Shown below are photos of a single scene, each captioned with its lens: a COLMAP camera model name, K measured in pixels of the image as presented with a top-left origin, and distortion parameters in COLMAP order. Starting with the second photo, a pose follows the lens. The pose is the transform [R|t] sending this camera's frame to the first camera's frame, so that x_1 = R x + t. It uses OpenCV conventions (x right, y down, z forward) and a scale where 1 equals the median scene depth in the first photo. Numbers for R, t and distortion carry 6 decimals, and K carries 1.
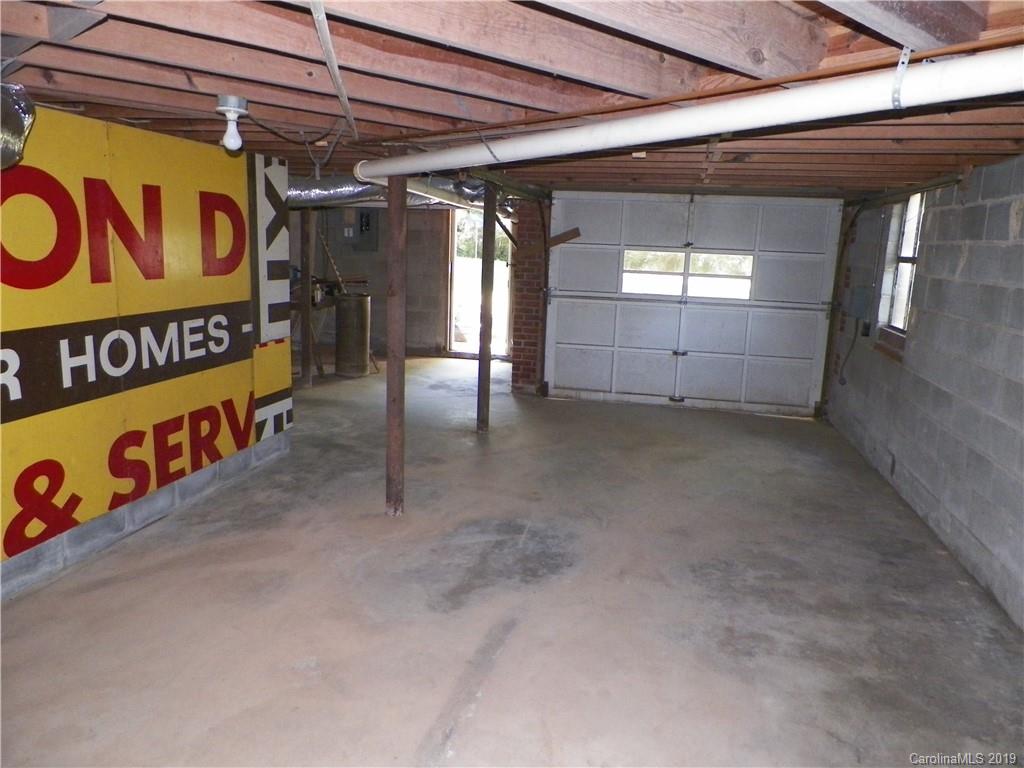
lens RADIAL K [[770.0, 0, 512.0], [0, 770.0, 384.0], [0, 0, 1]] dist [0.006809, 0.000959]
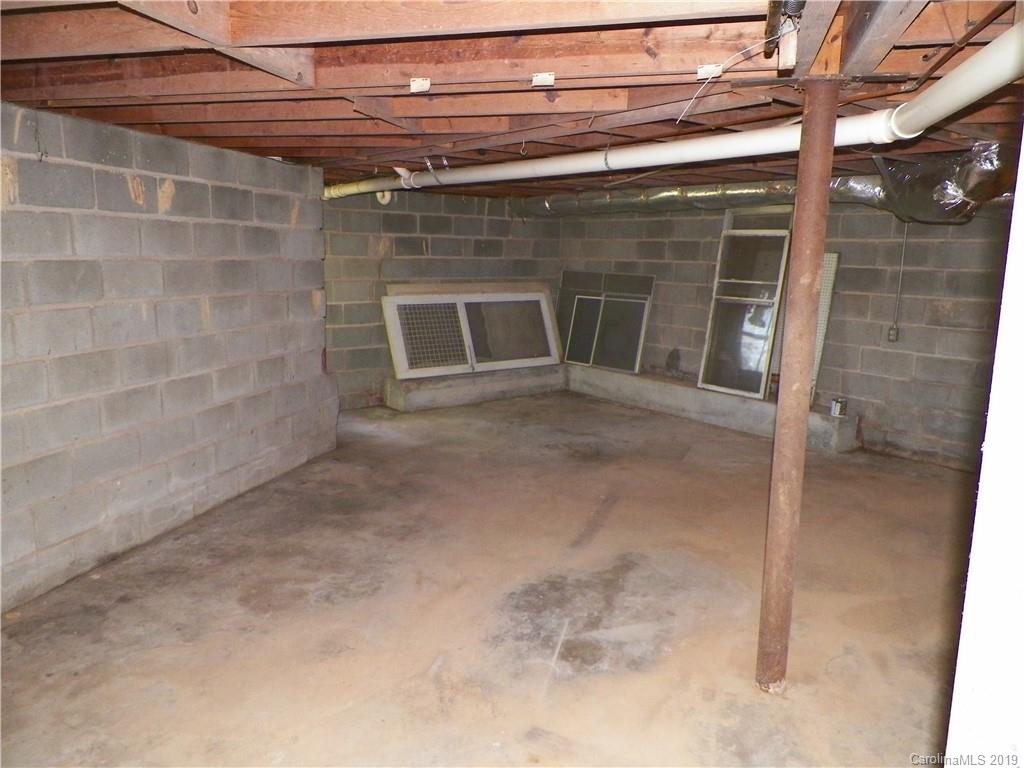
lens RADIAL K [[770.0, 0, 512.0], [0, 770.0, 384.0], [0, 0, 1]] dist [0.006809, 0.000959]
pose [[-0.996649, -0.062711, 0.052522, 0.043500], [-0.040457, 0.935947, 0.349810, -0.315121], [-0.071095, 0.346513, -0.935347, 1.779779]]
